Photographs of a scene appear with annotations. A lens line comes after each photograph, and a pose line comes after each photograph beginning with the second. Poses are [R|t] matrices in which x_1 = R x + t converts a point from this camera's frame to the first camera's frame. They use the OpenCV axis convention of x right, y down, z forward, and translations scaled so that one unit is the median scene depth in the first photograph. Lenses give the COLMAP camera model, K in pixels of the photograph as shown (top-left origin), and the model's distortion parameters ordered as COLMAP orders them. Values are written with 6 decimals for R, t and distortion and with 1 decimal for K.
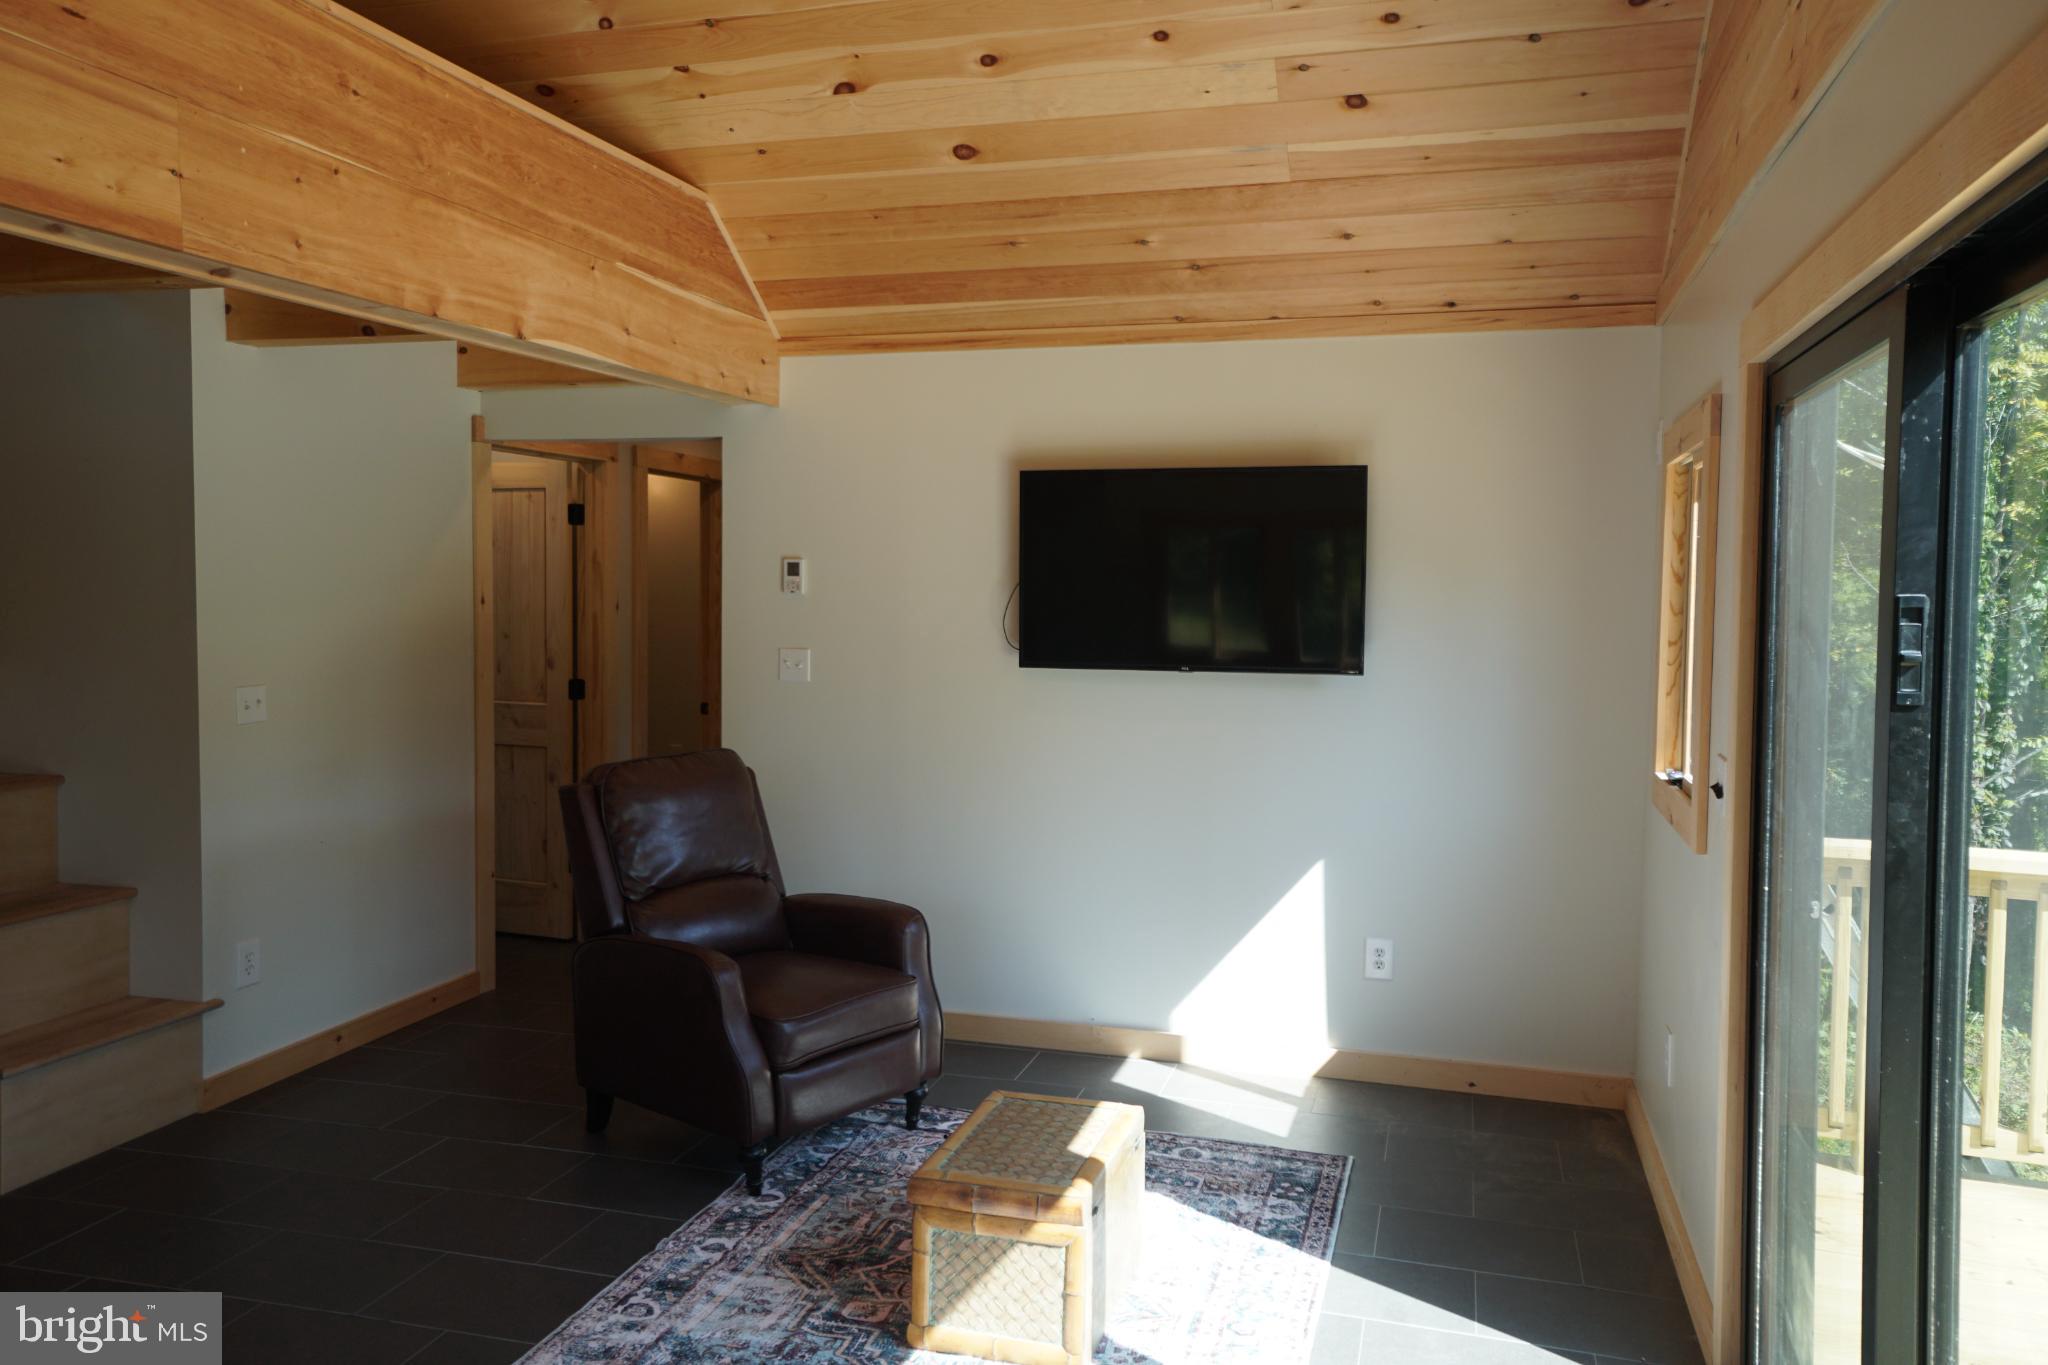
lens RADIAL K [[1513.9, 0, 1032.5], [0, 1513.9, 677.3], [0, 0, 1]] dist [0.026534, 0.014836]
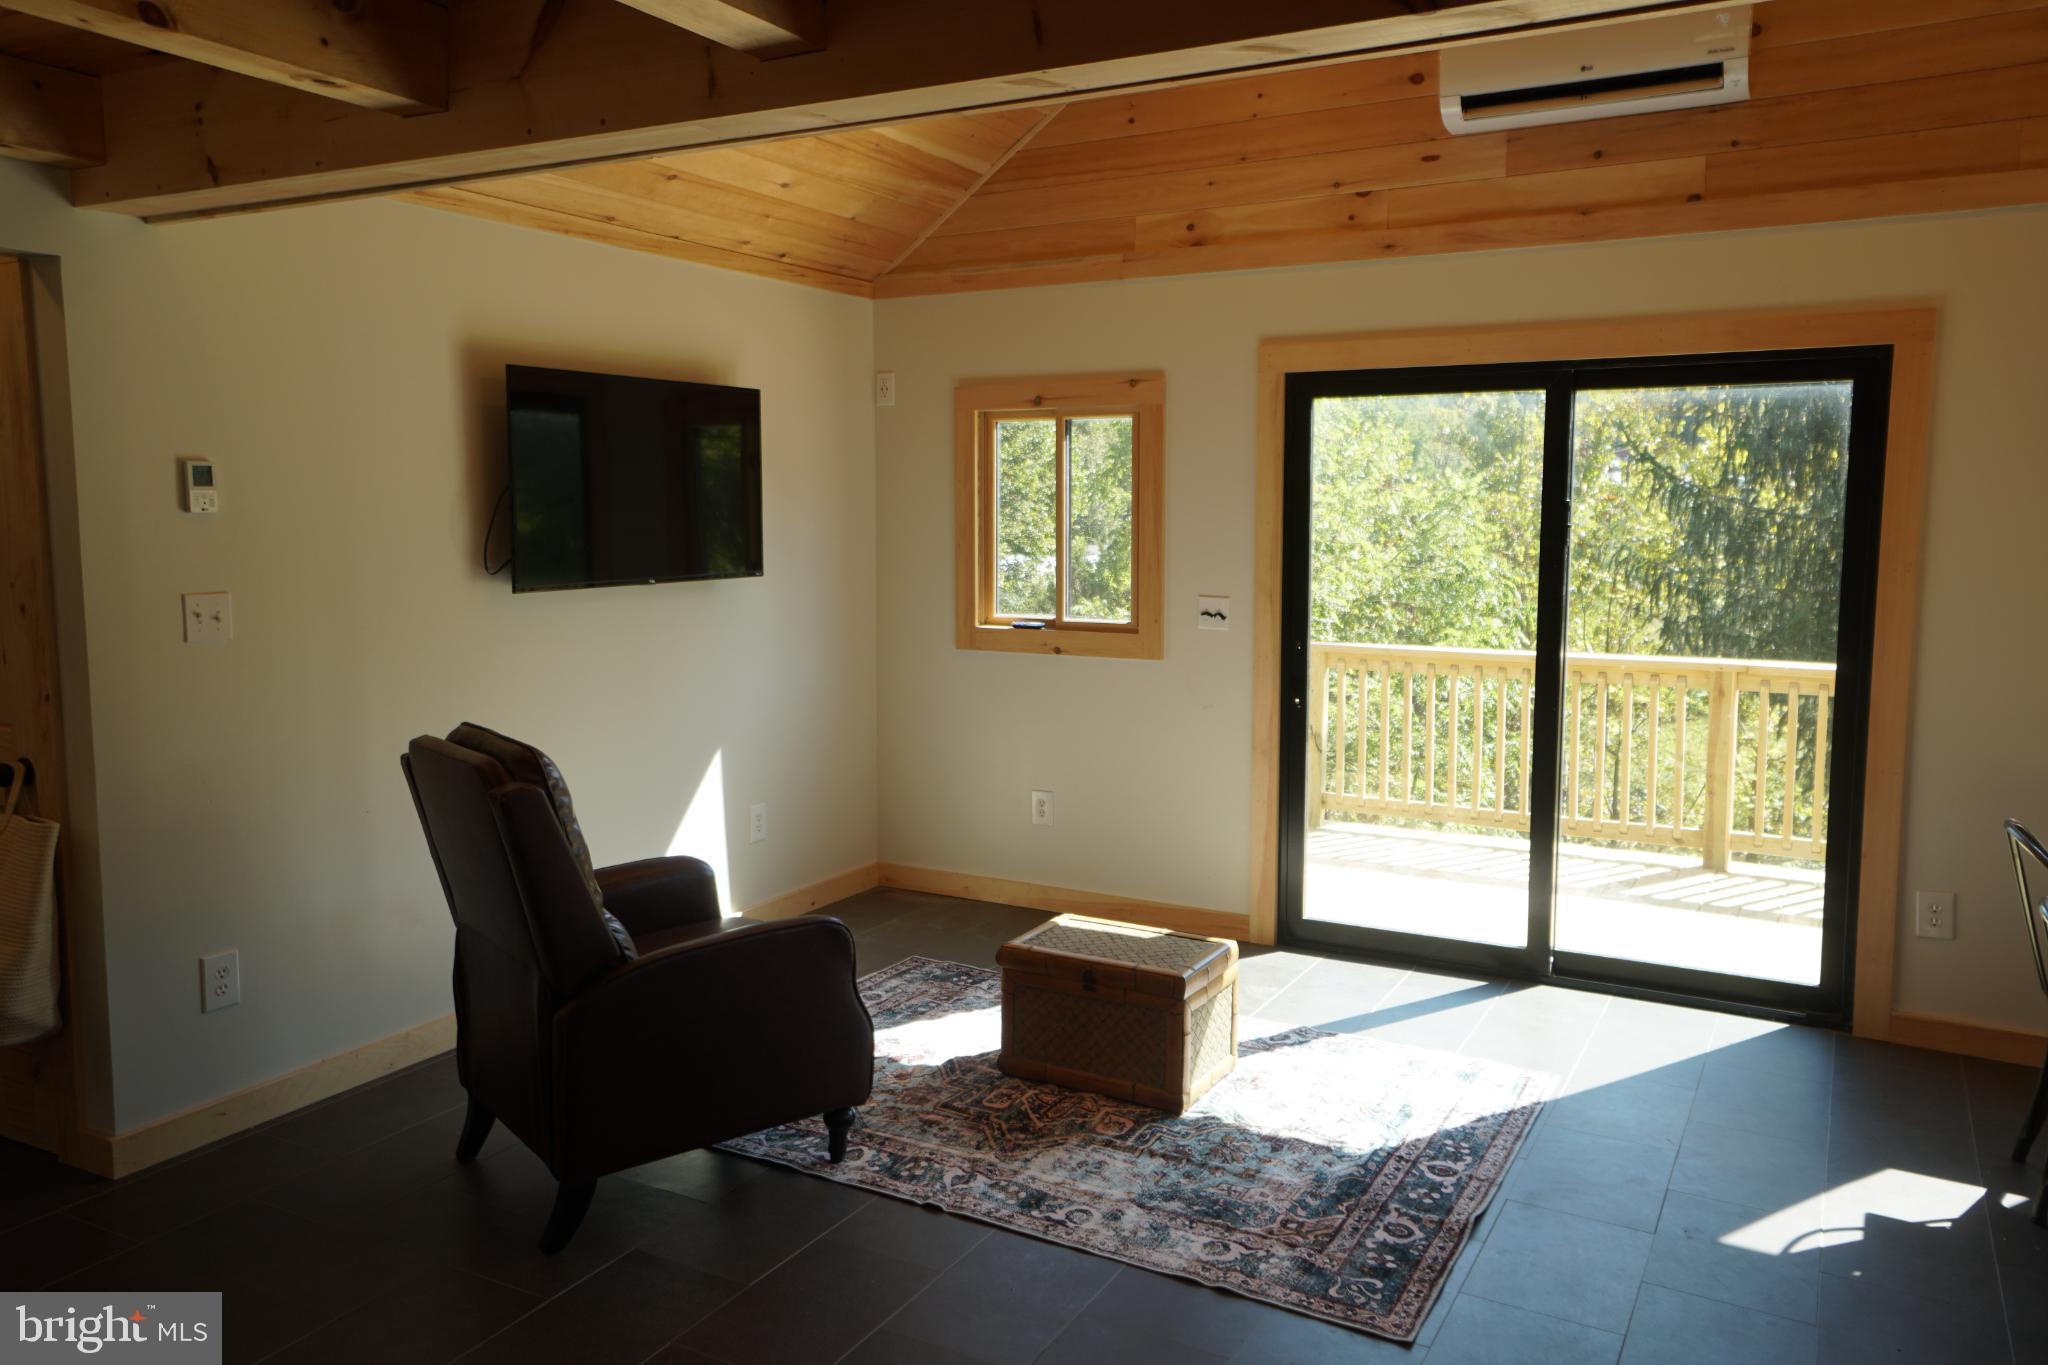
lens RADIAL K [[1513.9, 0, 1023.7], [0, 1513.9, 669.5], [0, 0, 1]] dist [0.026534, 0.014836]
pose [[0.219601, -0.117317, 0.968510, -1.059908], [0.061096, 0.992448, 0.106364, -0.050511], [-0.973675, 0.035815, 0.225110, 0.696979]]
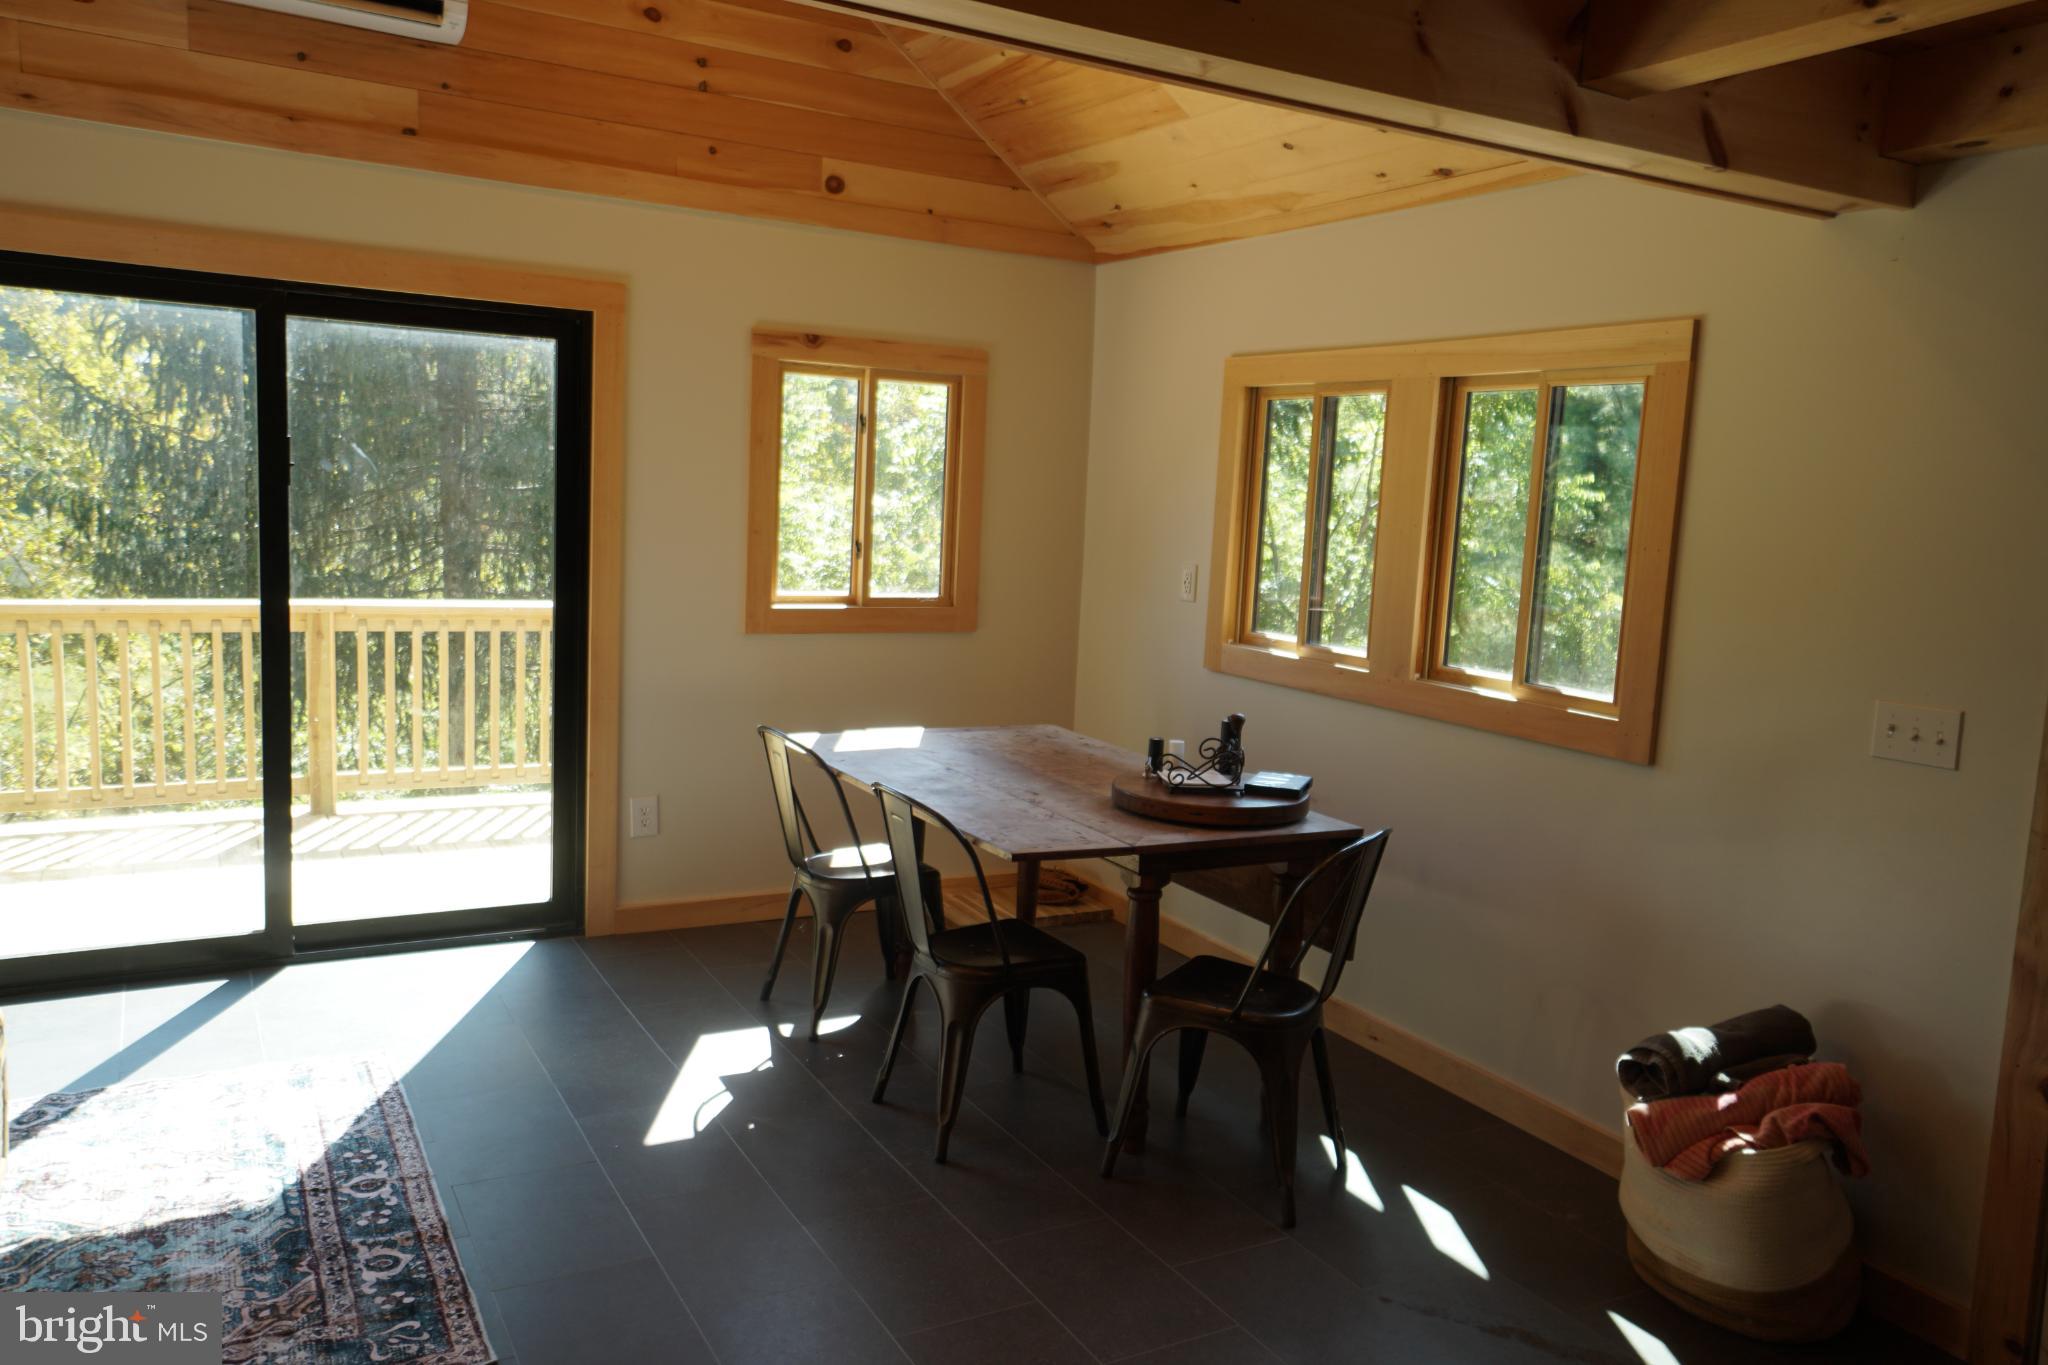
lens RADIAL K [[1513.9, 0, 1033.6], [0, 1513.9, 653.1], [0, 0, 1]] dist [0.026534, 0.014836]
pose [[-0.721595, -0.127448, 0.680484, -0.932973], [-0.018280, 0.986074, 0.165297, -0.066189], [-0.692074, 0.106838, -0.713876, 0.992142]]
